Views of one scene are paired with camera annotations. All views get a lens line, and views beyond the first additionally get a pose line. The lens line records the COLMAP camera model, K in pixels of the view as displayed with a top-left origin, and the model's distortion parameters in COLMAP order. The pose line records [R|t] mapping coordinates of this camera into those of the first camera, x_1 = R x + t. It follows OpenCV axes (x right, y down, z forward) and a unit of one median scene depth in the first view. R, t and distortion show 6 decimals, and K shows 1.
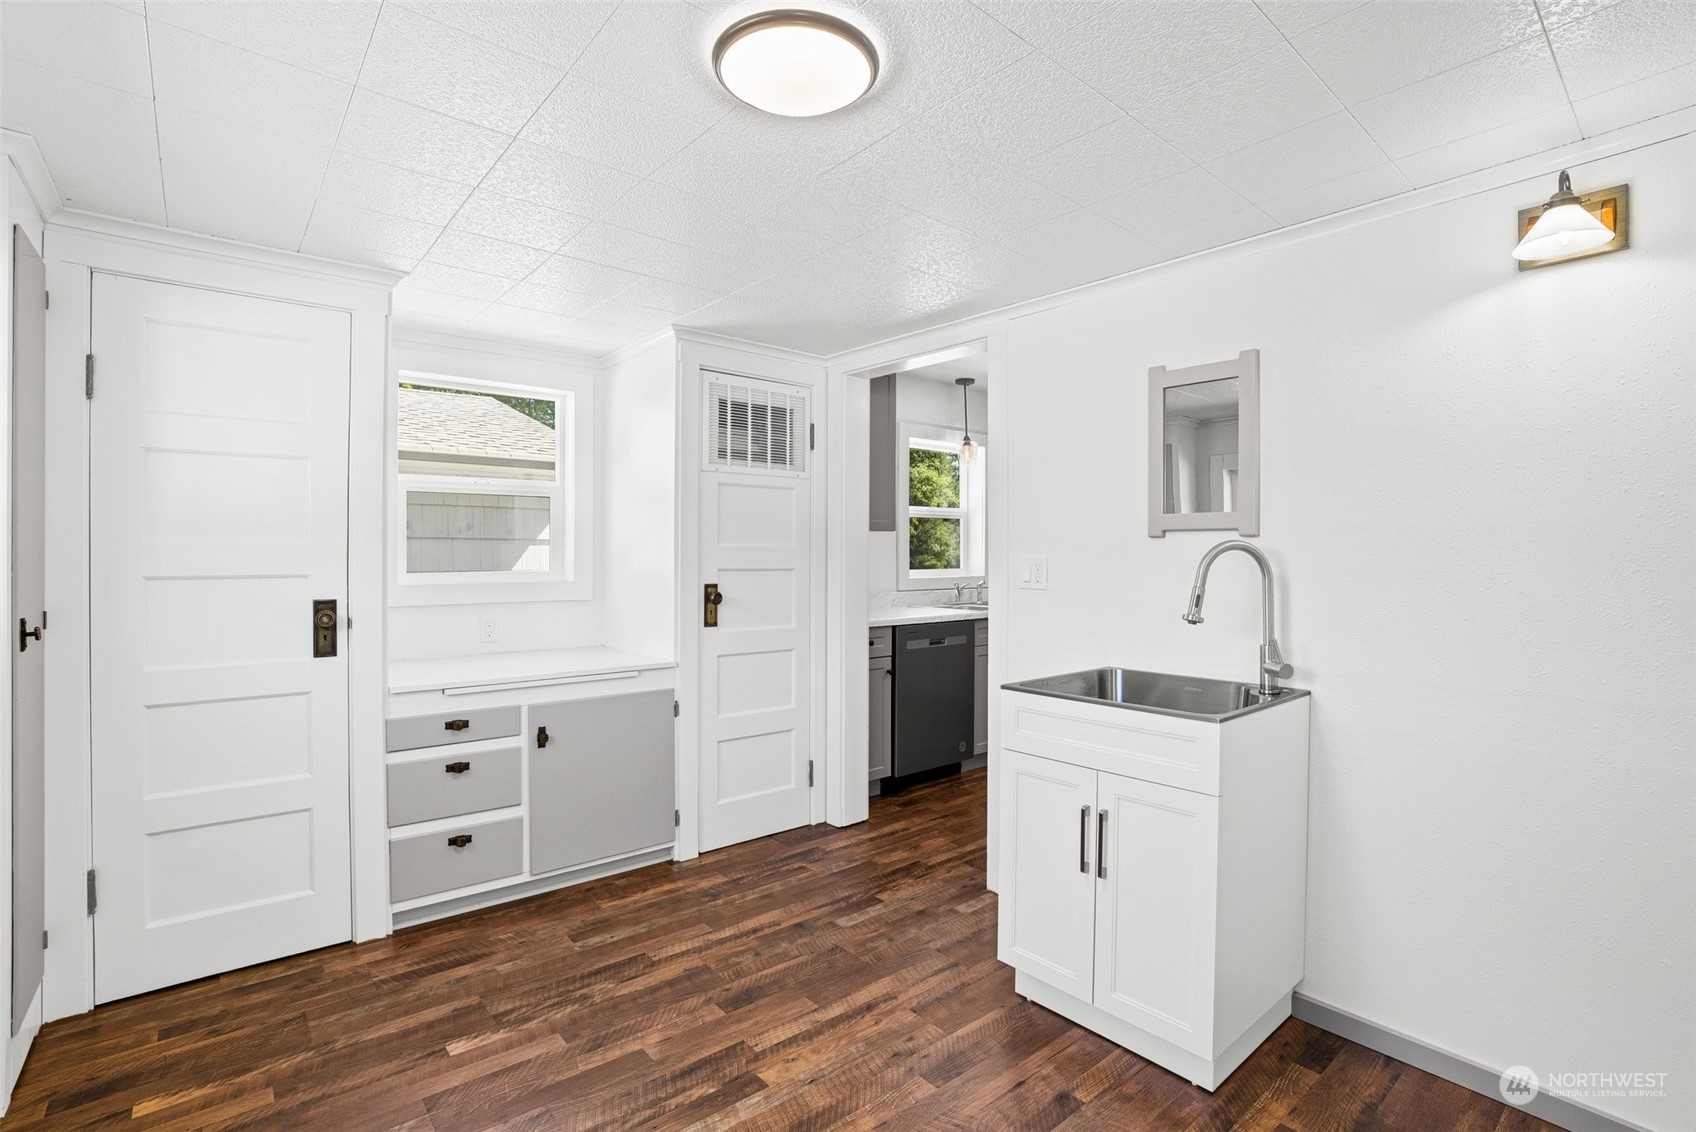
lens RADIAL K [[783.2, 0, 849.3], [0, 783.2, 555.2], [0, 0, 1]] dist [-0.041989, 0.000275]
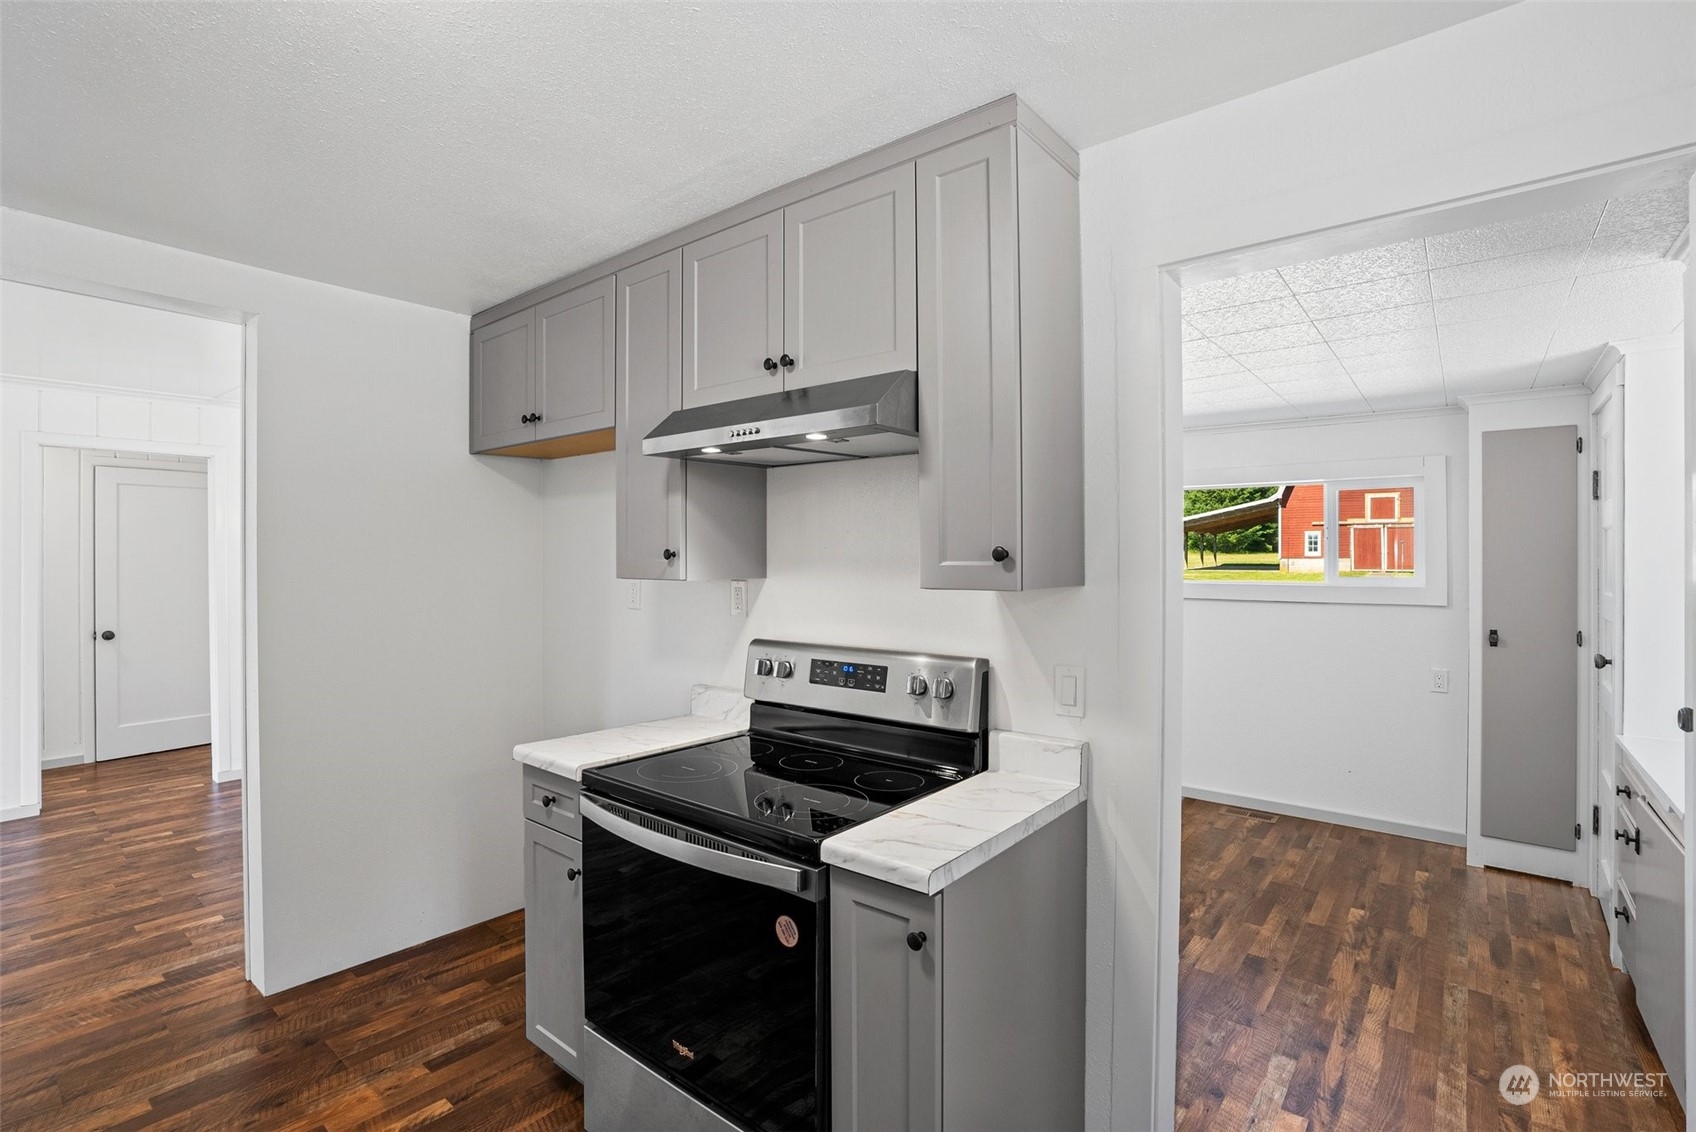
lens RADIAL K [[783.2, 0, 849.3], [0, 783.2, 555.2], [0, 0, 1]] dist [-0.041989, 0.000275]
pose [[-0.980942, -0.003868, -0.194261, 0.697072], [-0.003900, 0.999992, -0.000217, -0.079112], [0.194260, 0.000545, -0.980950, 1.946416]]
